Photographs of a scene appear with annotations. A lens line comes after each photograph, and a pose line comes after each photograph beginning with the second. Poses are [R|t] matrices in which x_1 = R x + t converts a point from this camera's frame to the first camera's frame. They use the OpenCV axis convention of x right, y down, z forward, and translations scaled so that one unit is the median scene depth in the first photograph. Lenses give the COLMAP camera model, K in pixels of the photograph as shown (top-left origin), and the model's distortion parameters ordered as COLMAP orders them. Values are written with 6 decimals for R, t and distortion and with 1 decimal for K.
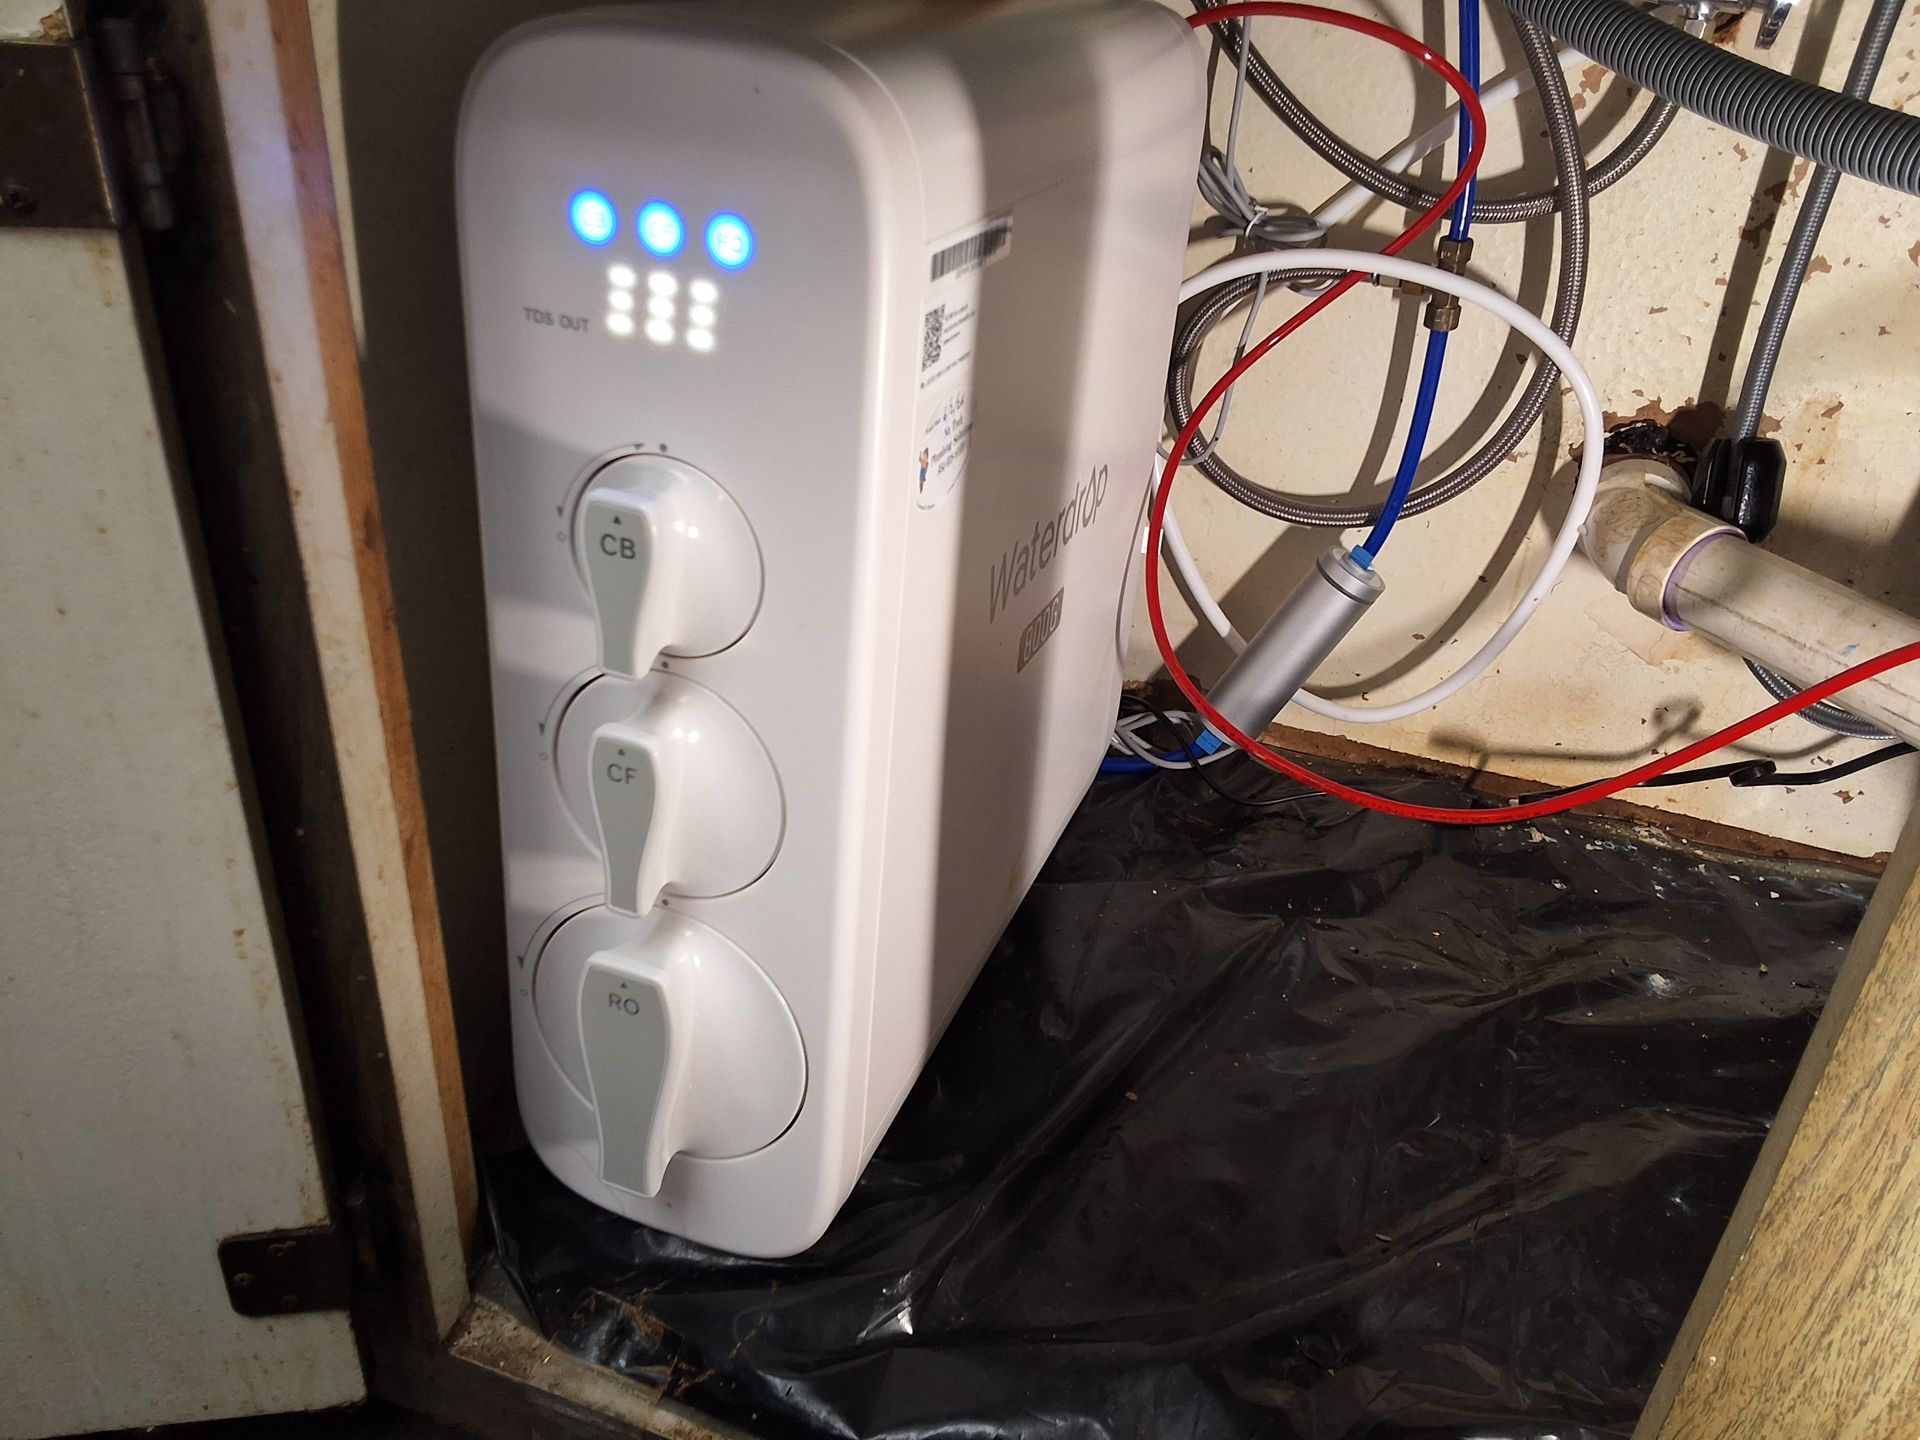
lens RADIAL K [[1521.9, 0, 955.9], [0, 1521.9, 709.0], [0, 0, 1]] dist [0.113852, -0.168454]
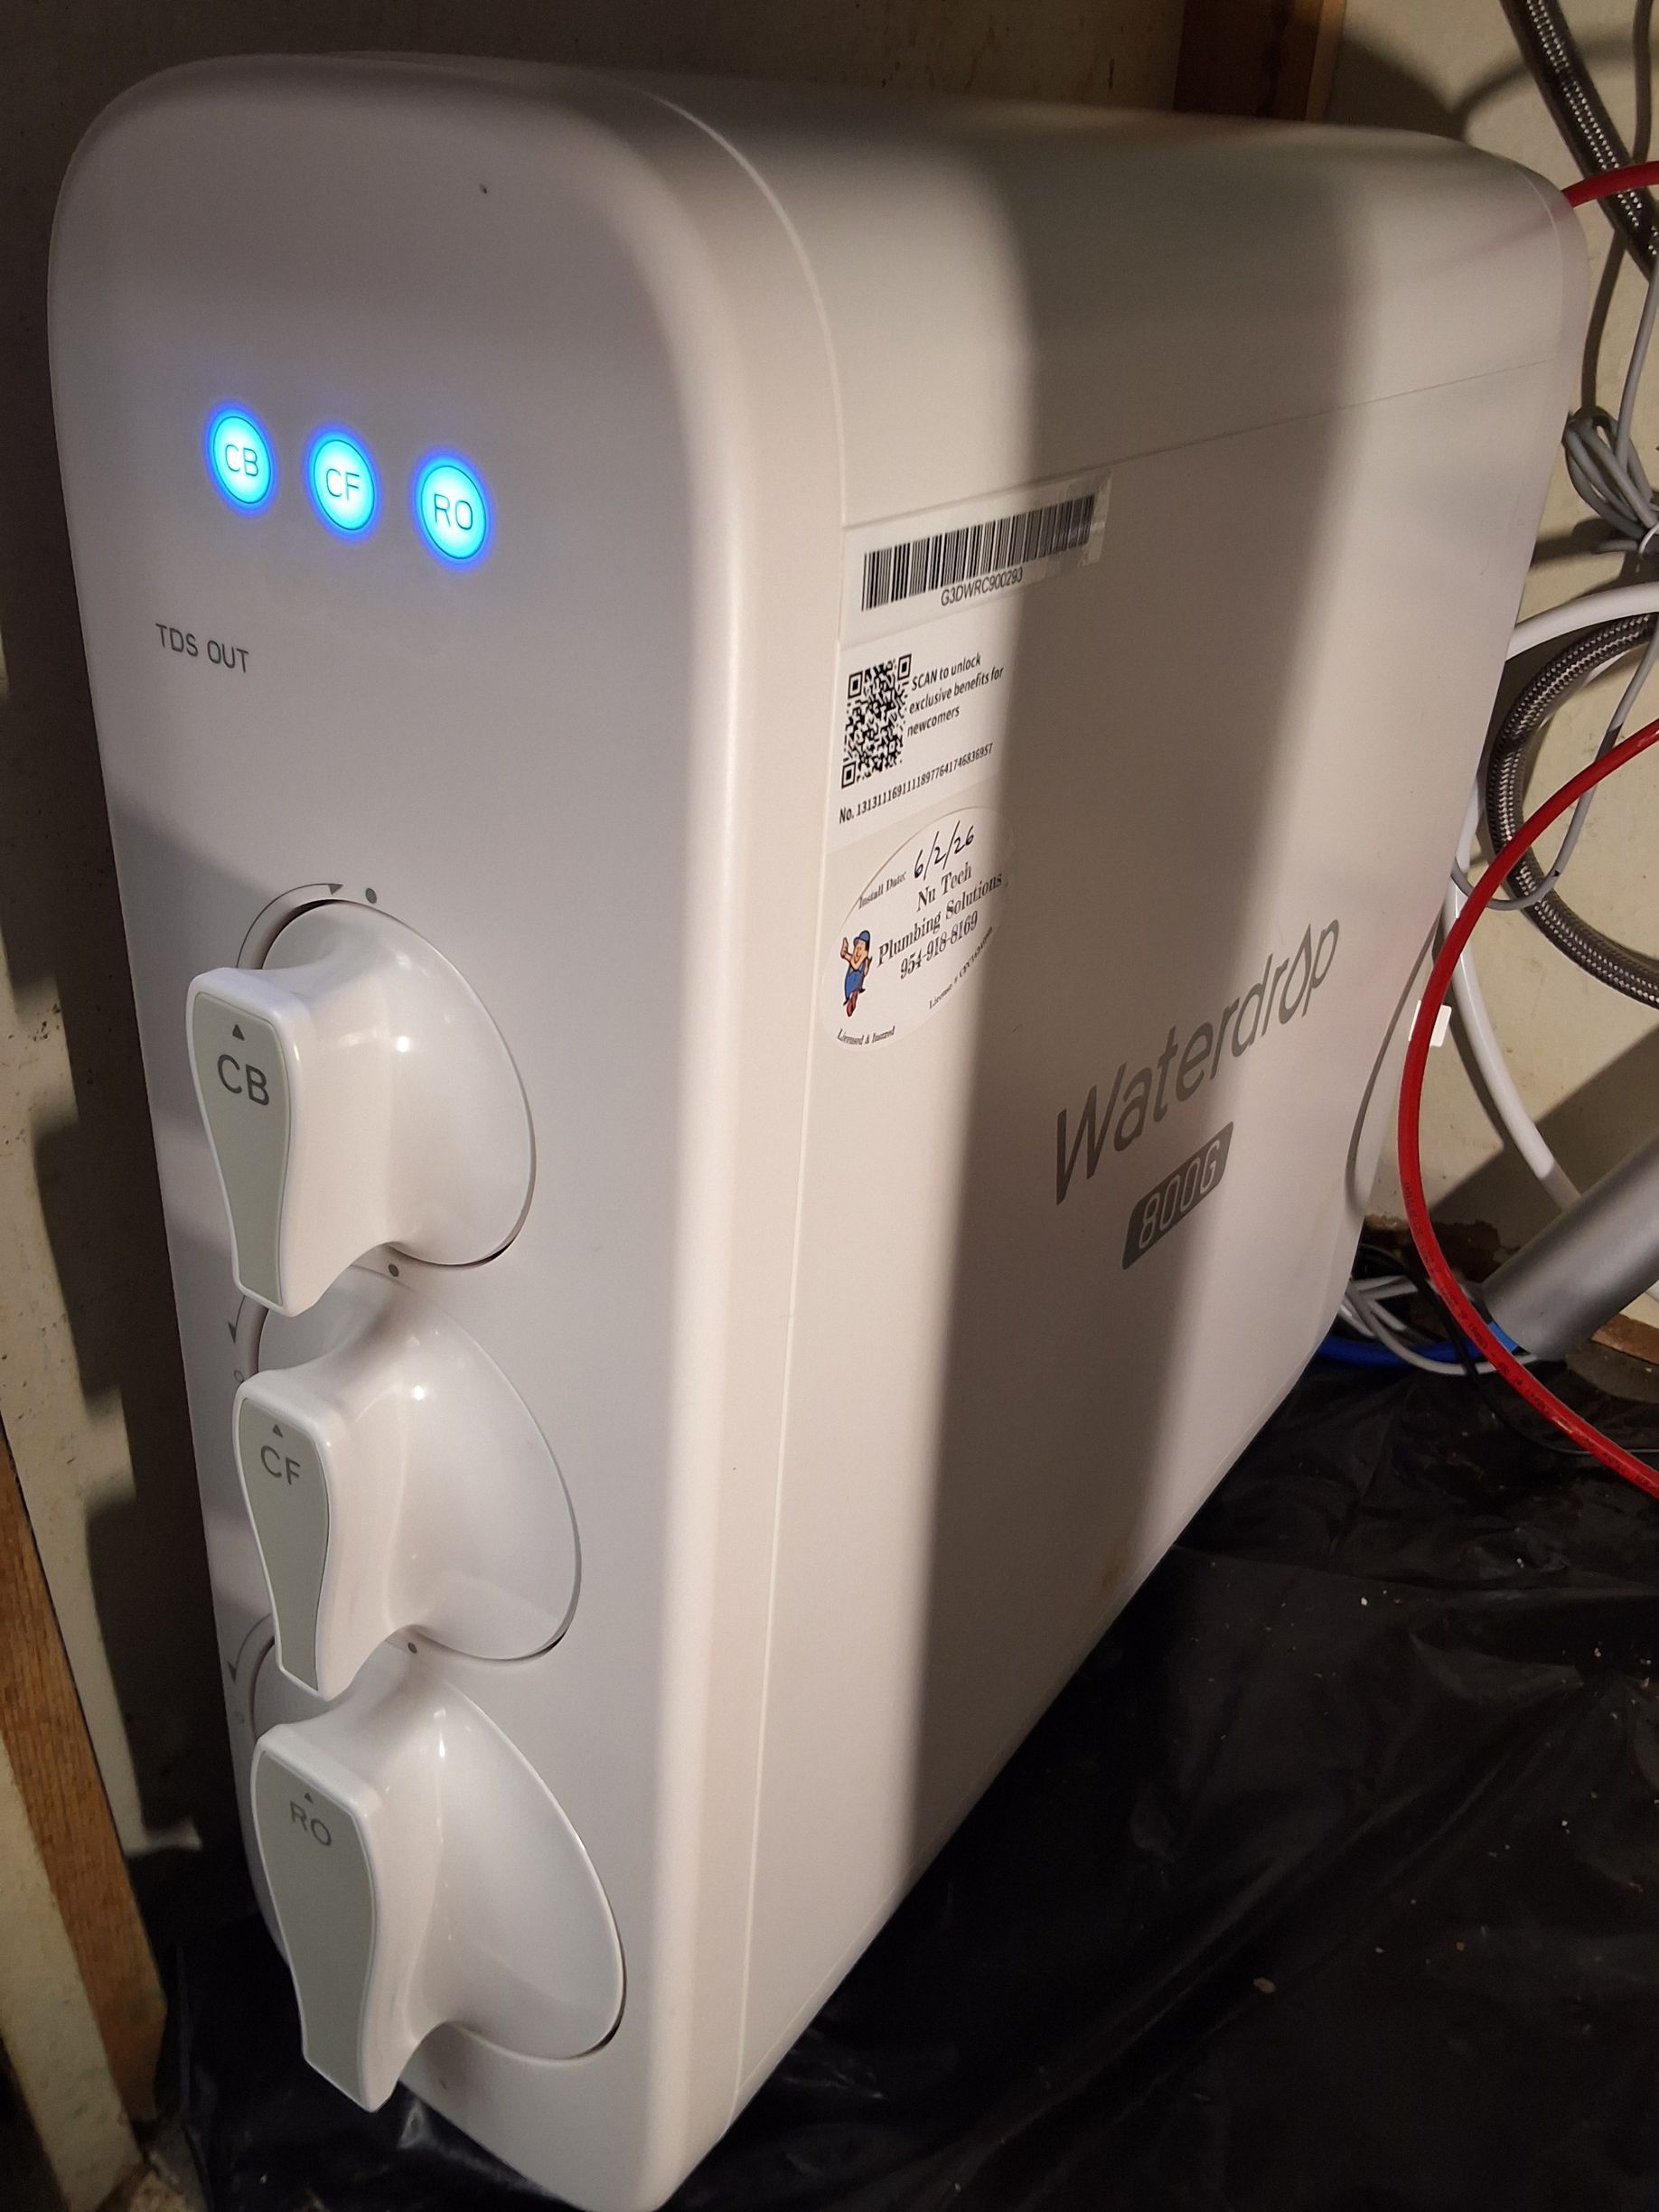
lens RADIAL K [[1769.8, 0, 831.2], [0, 1769.8, 1098.6], [0, 0, 1]] dist [0.132510, -0.194718]
pose [[0.969172, 0.103676, -0.223509, 0.063980], [-0.103613, 0.994545, 0.012046, -0.070986], [0.223539, 0.011484, 0.974627, 0.244763]]
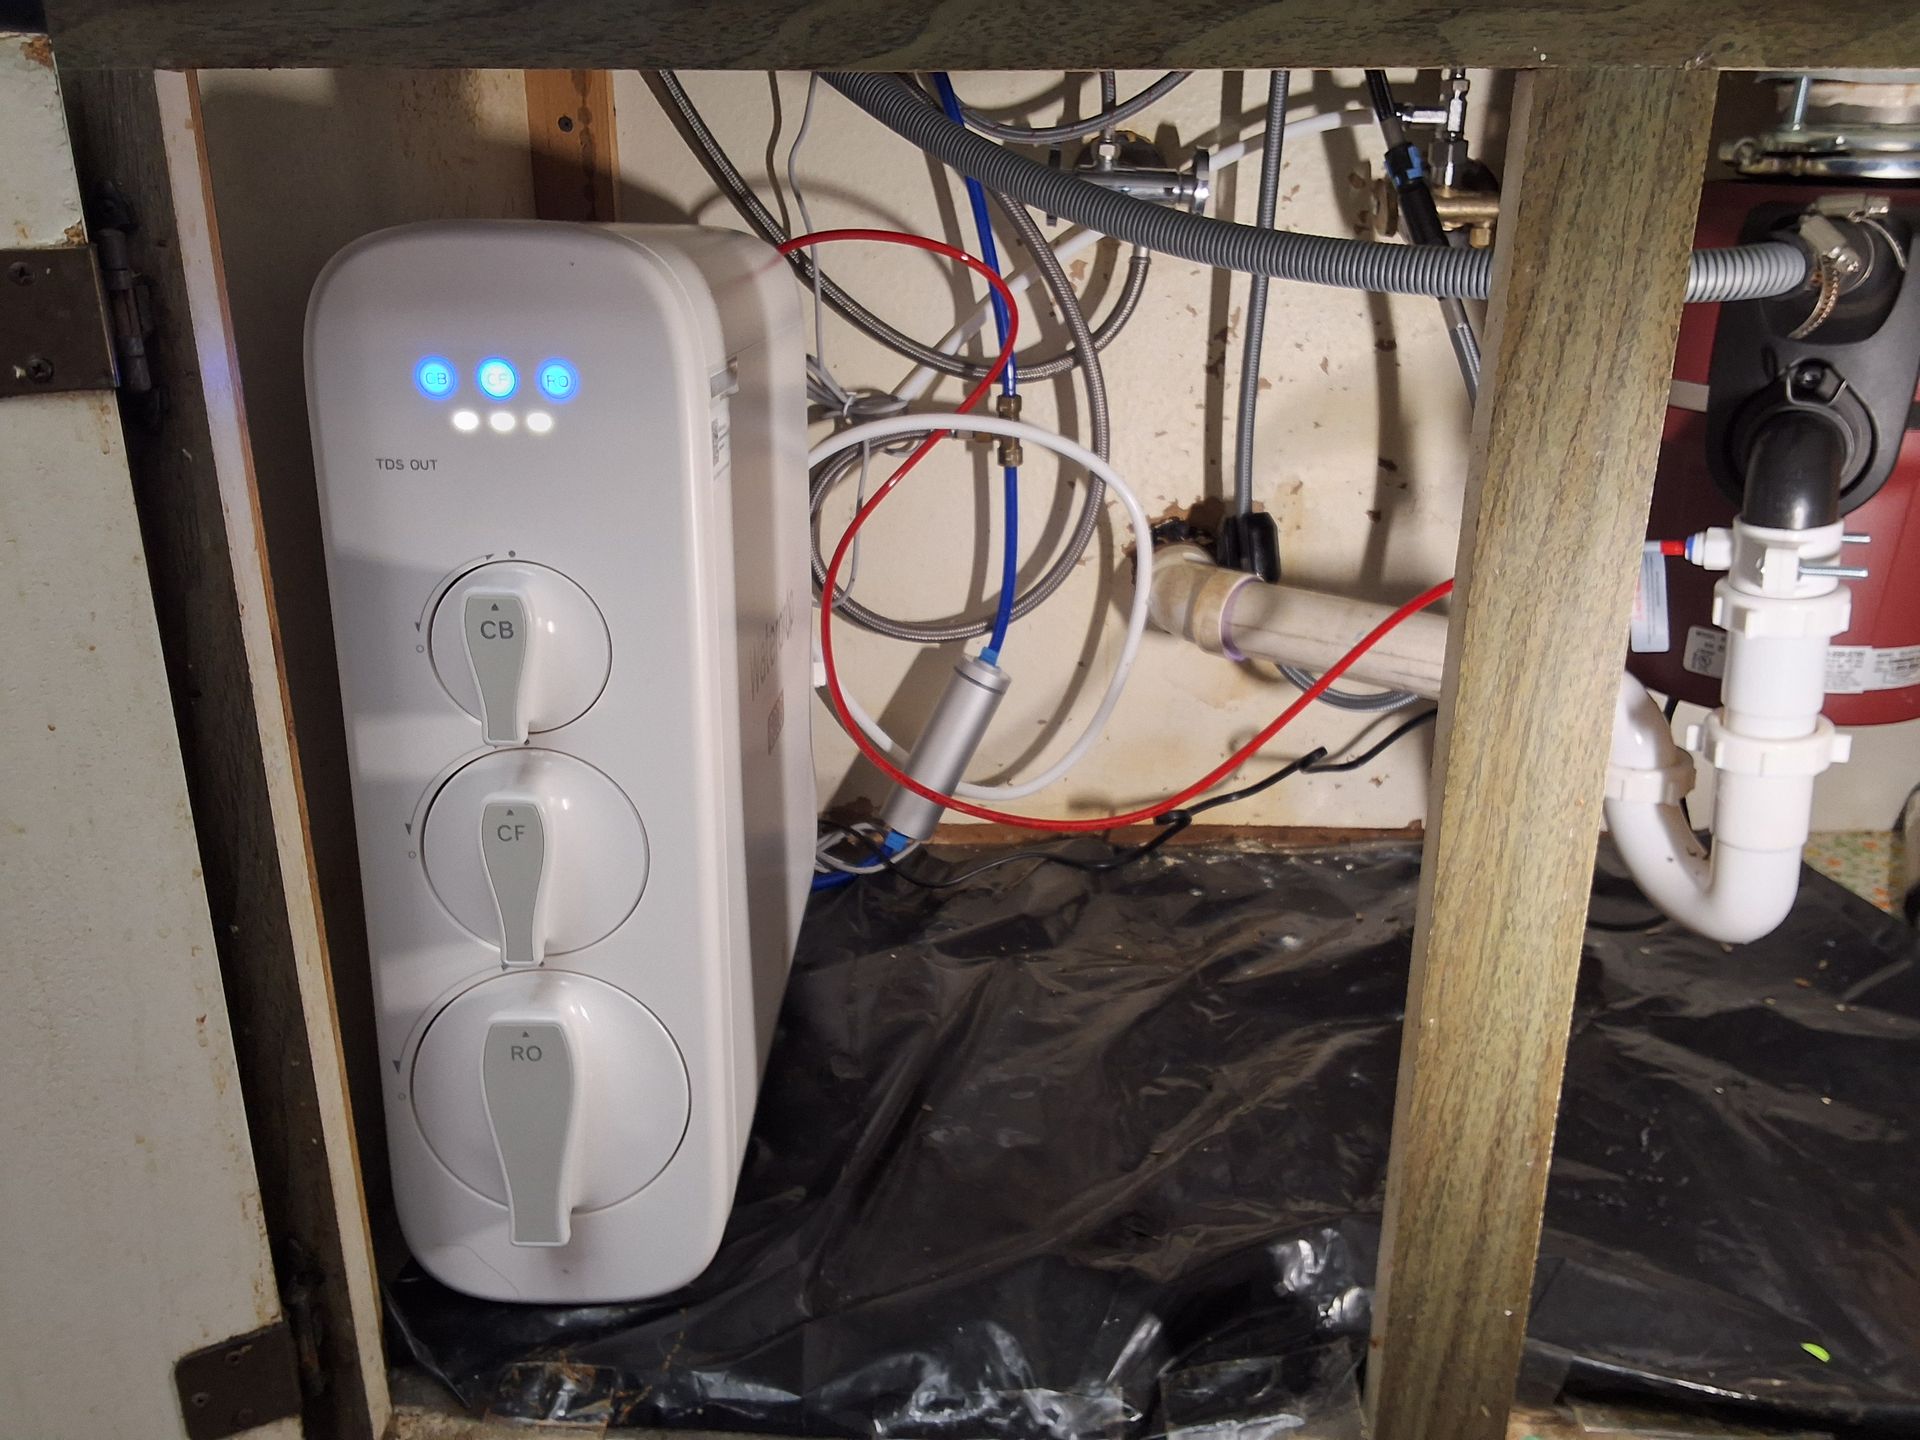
lens RADIAL K [[1521.9, 0, 955.9], [0, 1521.9, 709.0], [0, 0, 1]] dist [0.113852, -0.168454]
pose [[0.939278, -0.168665, 0.298846, -0.140334], [0.217356, 0.966320, -0.137777, 0.112300], [-0.265543, 0.194366, 0.944303, -0.133022]]
